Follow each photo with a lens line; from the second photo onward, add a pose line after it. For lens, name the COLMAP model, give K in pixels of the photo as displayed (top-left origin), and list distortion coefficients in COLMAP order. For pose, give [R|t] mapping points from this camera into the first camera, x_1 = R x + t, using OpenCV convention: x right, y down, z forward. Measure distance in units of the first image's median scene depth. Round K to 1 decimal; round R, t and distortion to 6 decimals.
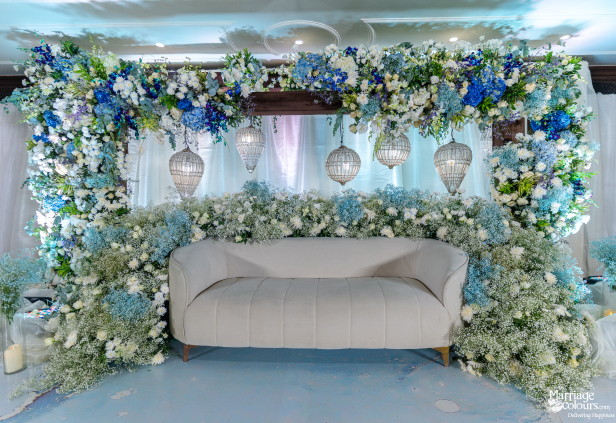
lens RADIAL K [[322.7, 0, 314.4], [0, 322.7, 211.5], [0, 0, 1]] dist [0.002599, -0.000355]
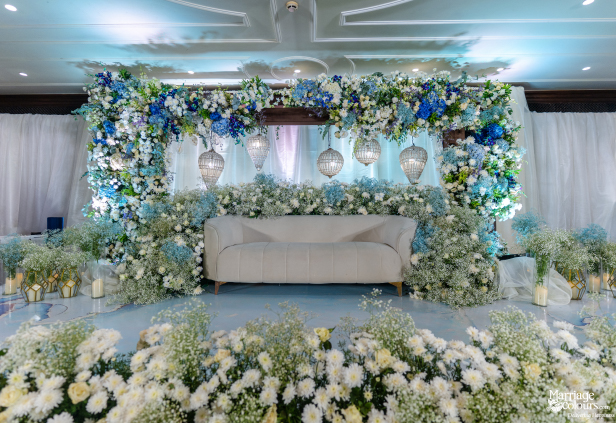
lens RADIAL K [[322.7, 0, 306.9], [0, 322.7, 209.5], [0, 0, 1]] dist [0.002599, -0.000355]
pose [[0.999963, 0.008551, -0.001106, -0.004187], [-0.008601, 0.998289, -0.057831, 0.138212], [0.000609, 0.057838, 0.998326, -0.341600]]
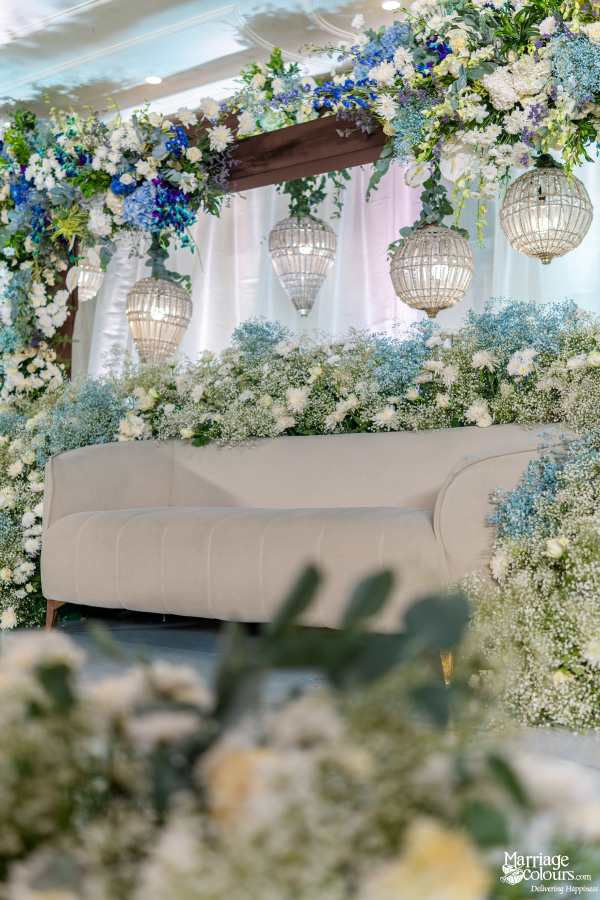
lens RADIAL K [[1036.1, 0, 300.7], [0, 1036.1, 453.6], [0, 0, 1]] dist [-0.023580, 0.000000]
pose [[0.826414, -0.009802, -0.562977, 0.776511], [-0.032467, 0.997355, -0.065024, 0.207176], [0.562126, 0.072014, 0.823910, -0.199498]]
